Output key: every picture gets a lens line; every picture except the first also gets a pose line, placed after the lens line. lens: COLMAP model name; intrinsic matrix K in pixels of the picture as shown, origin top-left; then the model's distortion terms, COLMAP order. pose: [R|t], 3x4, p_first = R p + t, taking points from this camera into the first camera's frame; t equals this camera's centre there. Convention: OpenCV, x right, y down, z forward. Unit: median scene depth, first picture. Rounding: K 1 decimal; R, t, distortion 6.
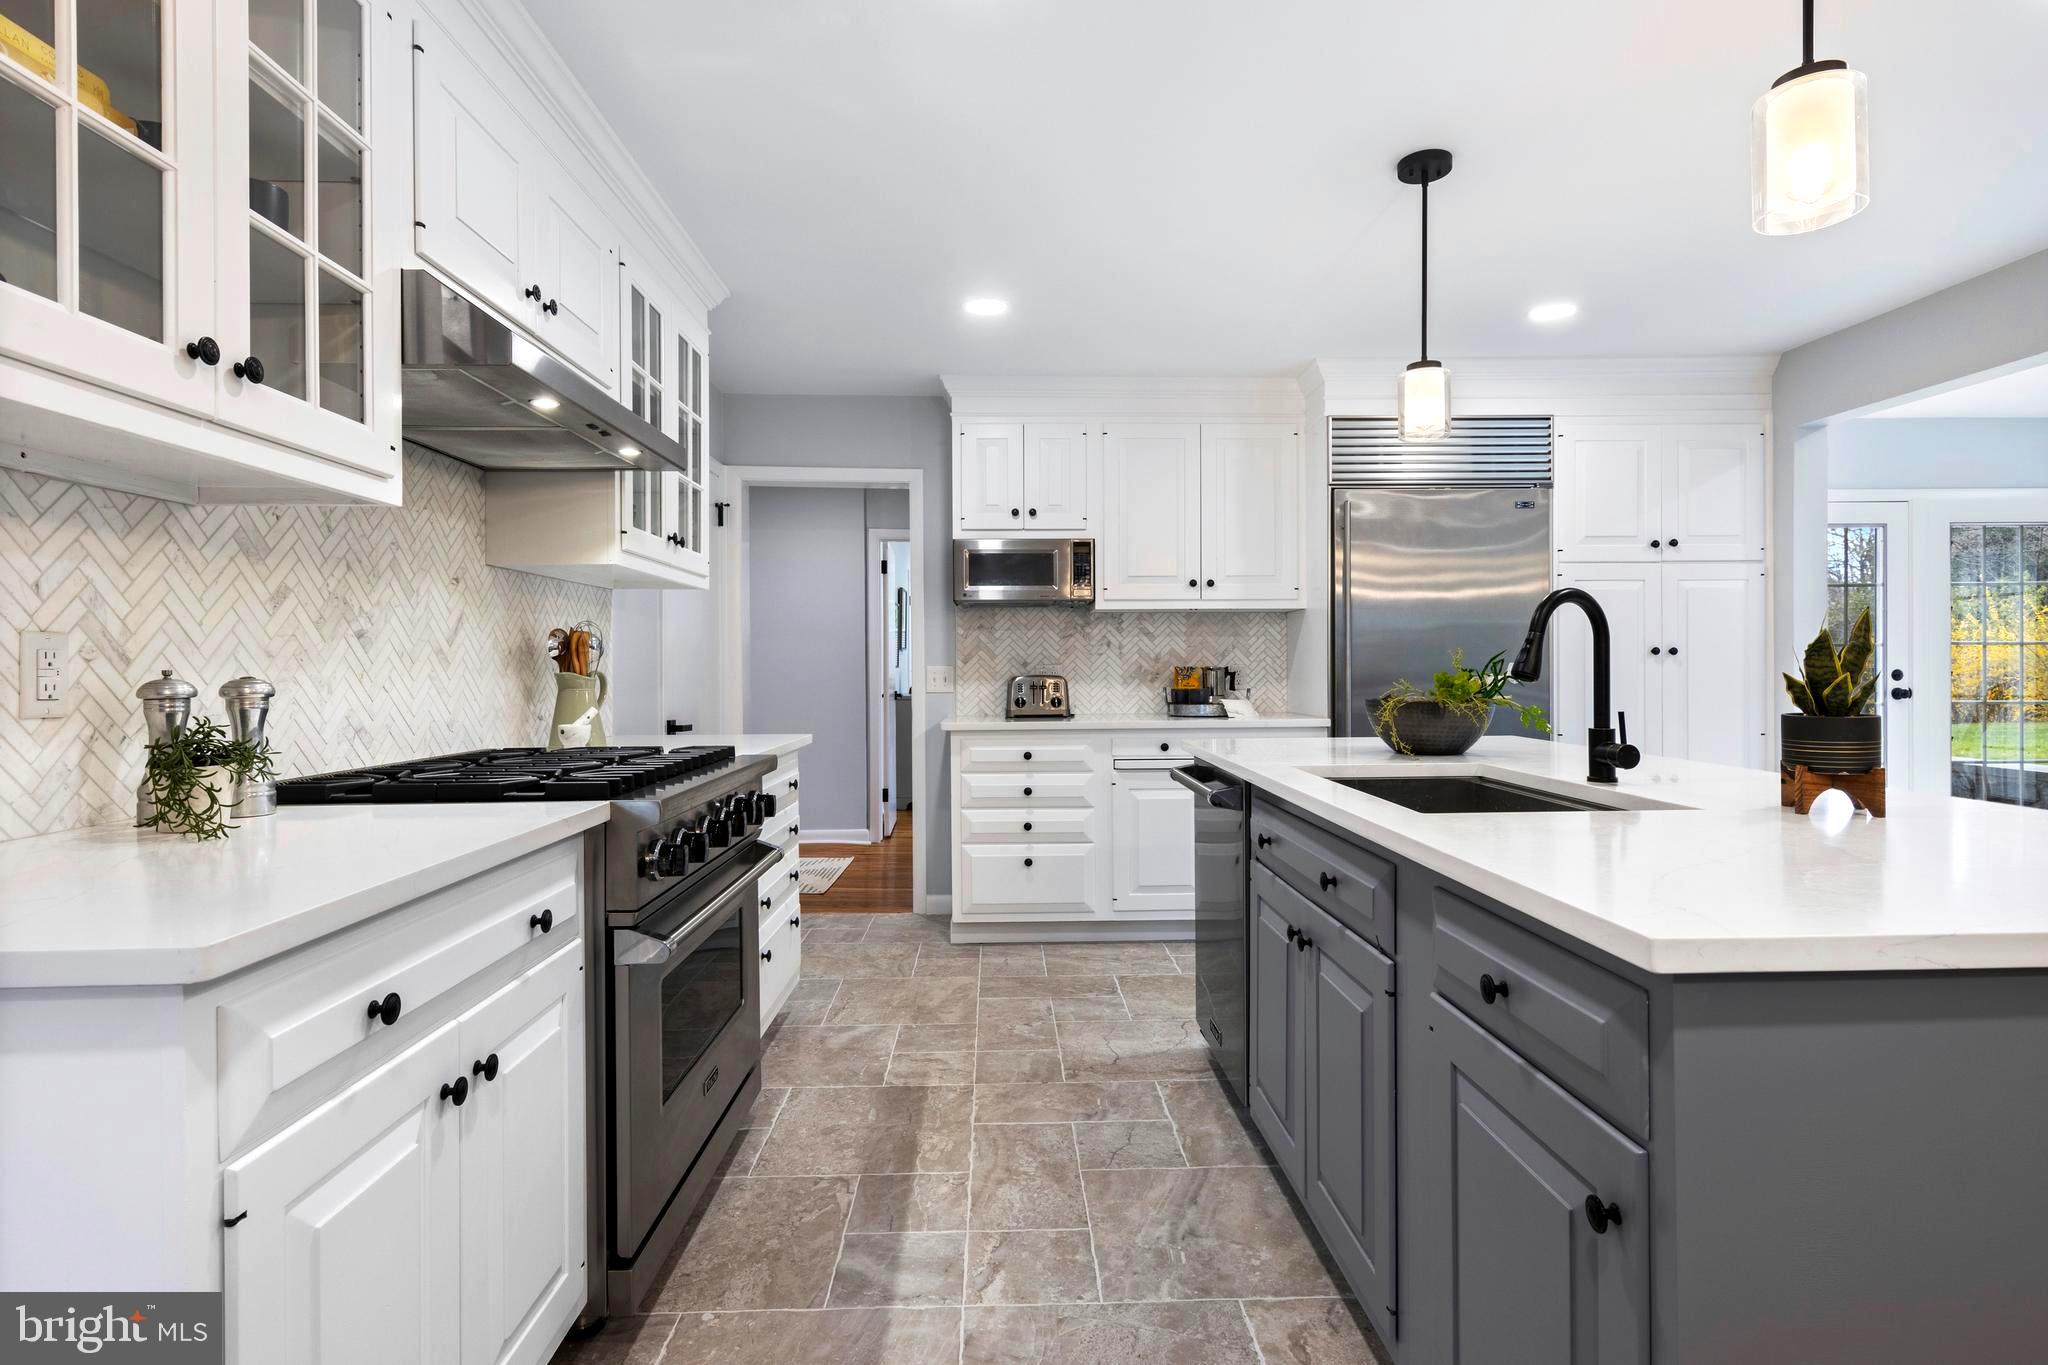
lens RADIAL K [[1051.8, 0, 1020.8], [0, 1051.8, 669.4], [0, 0, 1]] dist [0.015724, -0.008344]
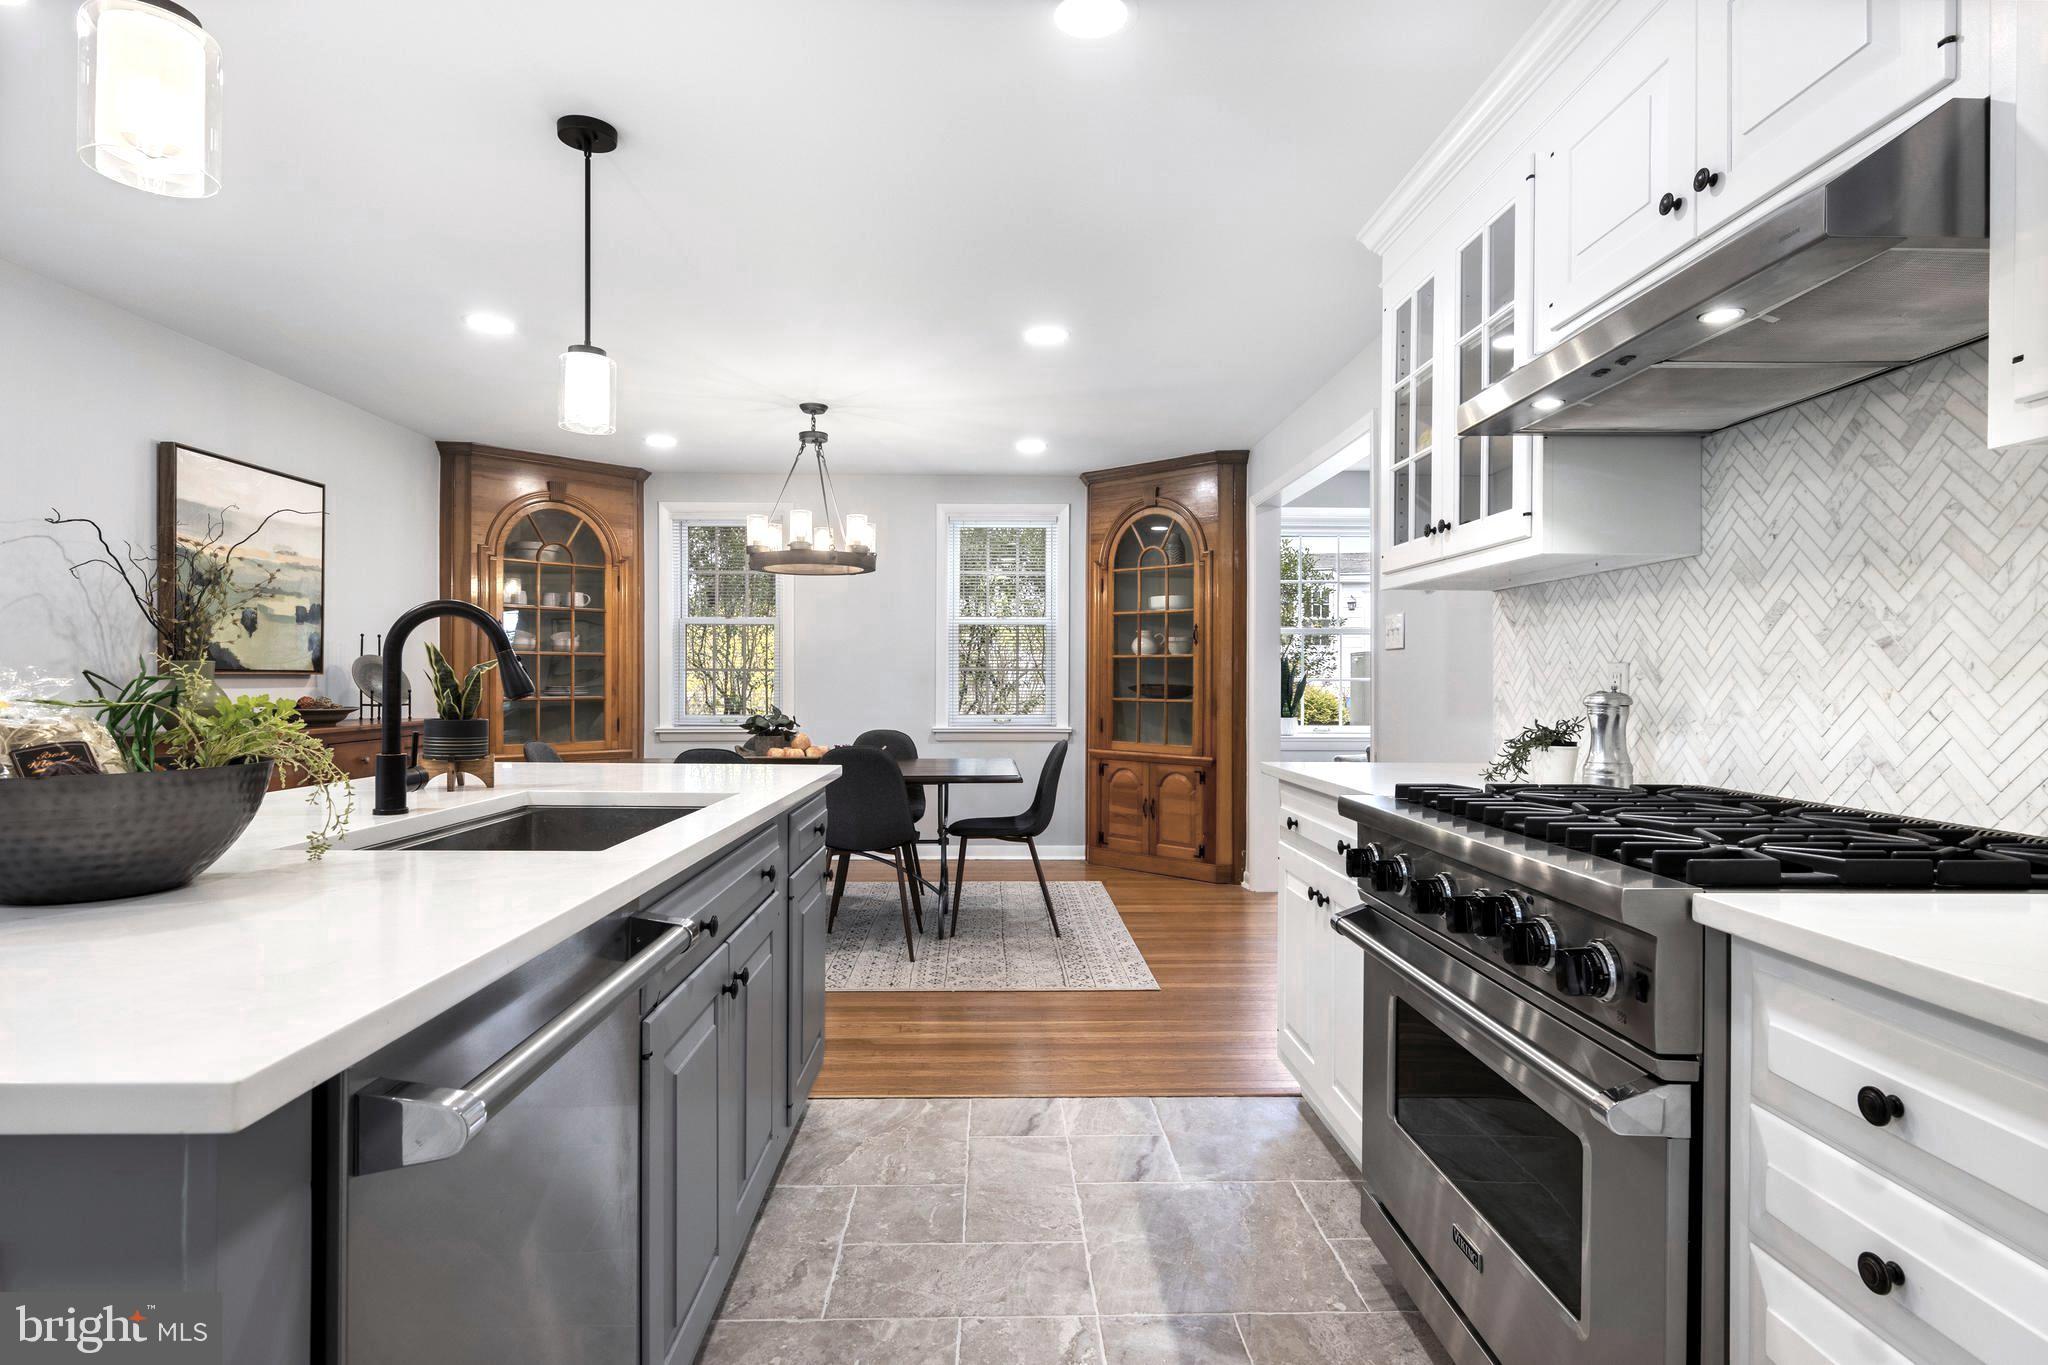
lens RADIAL K [[1047.0, 0, 1021.7], [0, 1047.0, 681.6], [0, 0, 1]] dist [0.010347, -0.000806]
pose [[-0.999981, 0.000796, -0.006100, 0.022084], [0.000786, 0.999998, 0.001694, -0.006370], [0.006101, 0.001689, -0.999980, 1.861046]]
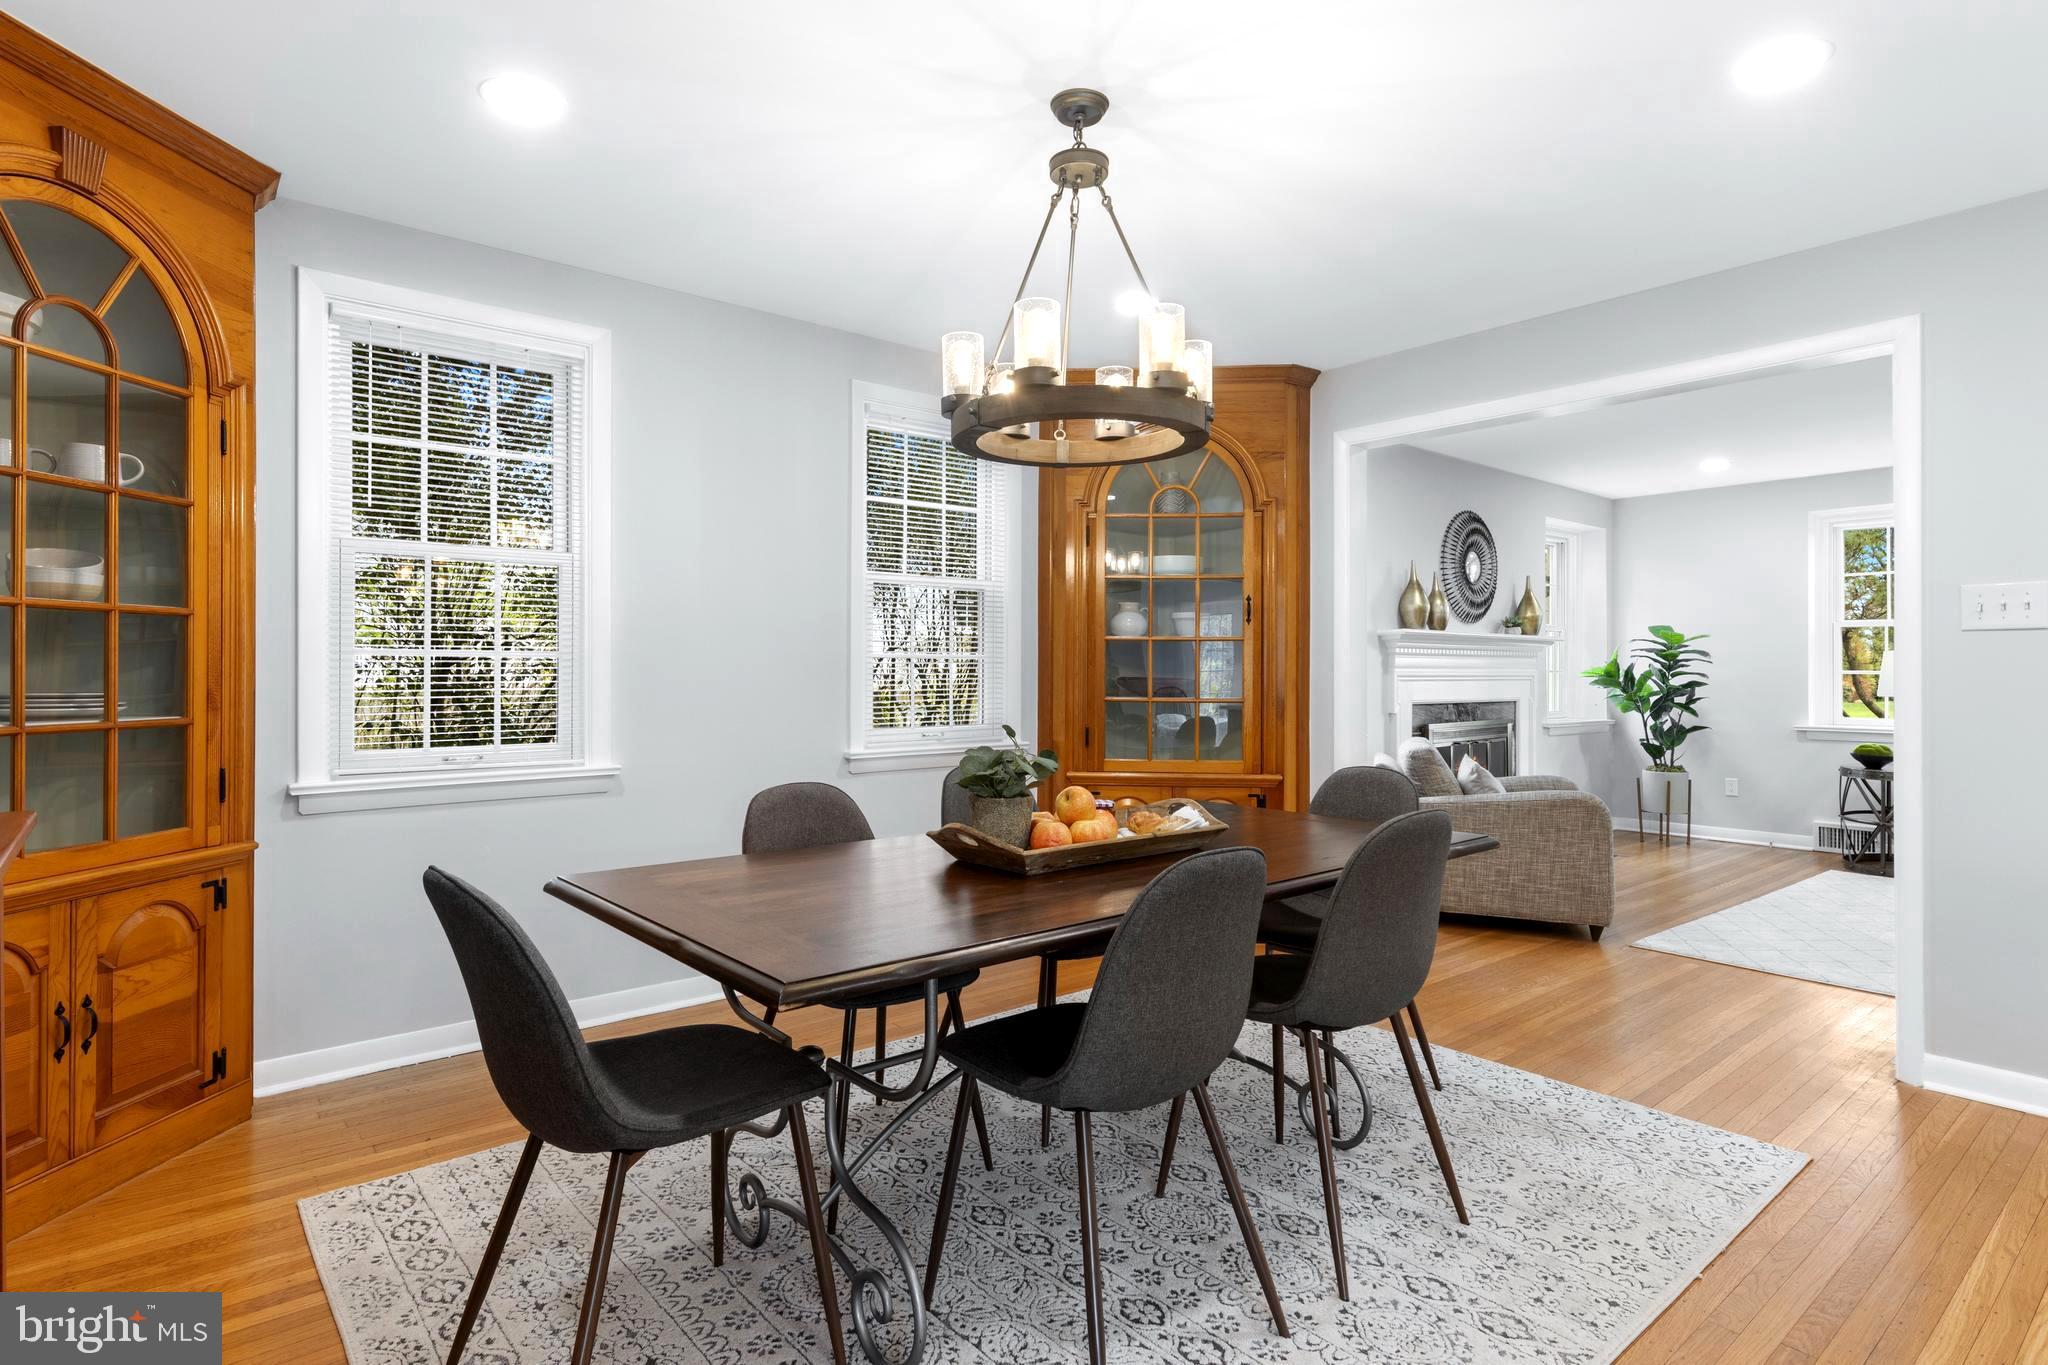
lens RADIAL K [[1051.8, 0, 1020.8], [0, 1051.8, 669.4], [0, 0, 1]] dist [0.015724, -0.008344]
pose [[-0.783480, 0.002616, -0.621412, 1.248649], [0.003459, 0.999994, -0.000151, -0.010286], [0.621408, -0.002268, -0.783484, 0.337800]]
